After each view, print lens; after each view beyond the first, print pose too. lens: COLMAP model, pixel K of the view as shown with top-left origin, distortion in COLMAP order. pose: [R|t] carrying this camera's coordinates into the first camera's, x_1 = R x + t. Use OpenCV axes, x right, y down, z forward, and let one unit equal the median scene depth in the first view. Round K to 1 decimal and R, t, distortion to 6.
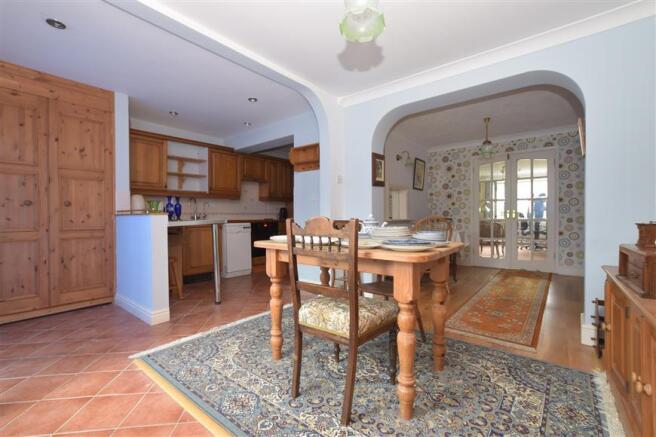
lens RADIAL K [[286.6, 0, 328.0], [0, 286.6, 218.5], [0, 0, 1]] dist [-0.000789, -0.000074]
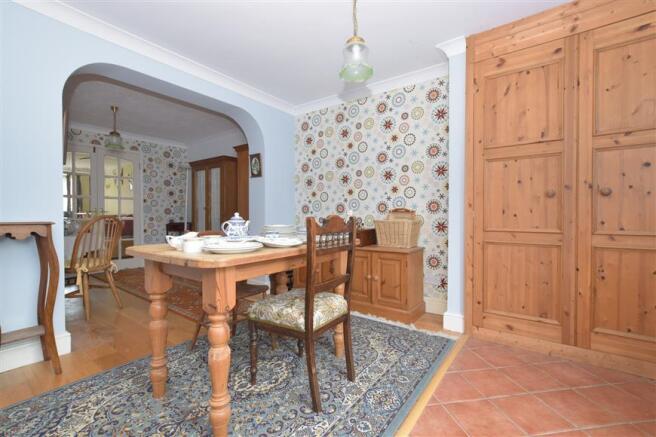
lens RADIAL K [[286.6, 0, 328.0], [0, 286.6, 218.5], [0, 0, 1]] dist [-0.000789, -0.000074]
pose [[-0.041834, -0.007763, 0.999094, -1.025881], [0.006122, 0.999949, 0.008026, -0.002691], [-0.999106, 0.006453, -0.041784, 0.998325]]
